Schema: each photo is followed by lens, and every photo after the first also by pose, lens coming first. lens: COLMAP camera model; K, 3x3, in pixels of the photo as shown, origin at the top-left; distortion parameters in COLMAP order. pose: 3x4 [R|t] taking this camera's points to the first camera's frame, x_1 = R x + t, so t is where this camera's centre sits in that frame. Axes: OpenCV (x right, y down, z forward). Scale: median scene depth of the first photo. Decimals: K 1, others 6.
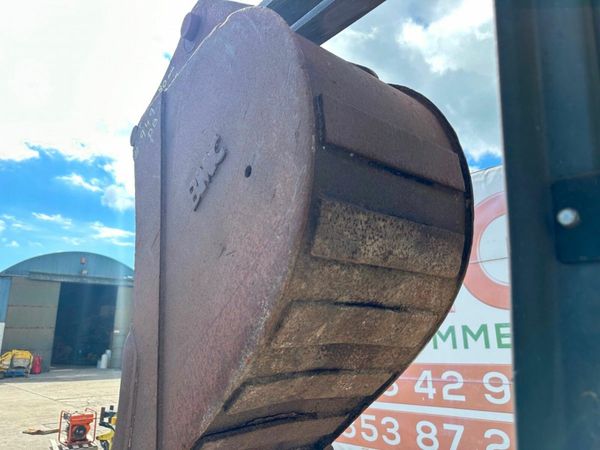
lens RADIAL K [[417.2, 0, 295.7], [0, 417.2, 224.7], [0, 0, 1]] dist [0.171388, -0.167394]
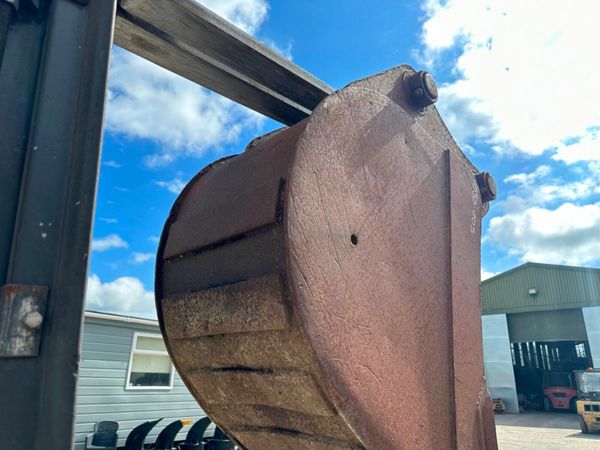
lens RADIAL K [[423.5, 0, 300.0], [0, 423.5, 225.0], [0, 0, 1]] dist [0.012122, -0.007637]
pose [[0.129257, -0.337287, -0.932486, 1.348009], [0.239470, 0.923159, -0.300719, 0.217998], [0.962261, -0.184432, 0.200094, 1.016990]]
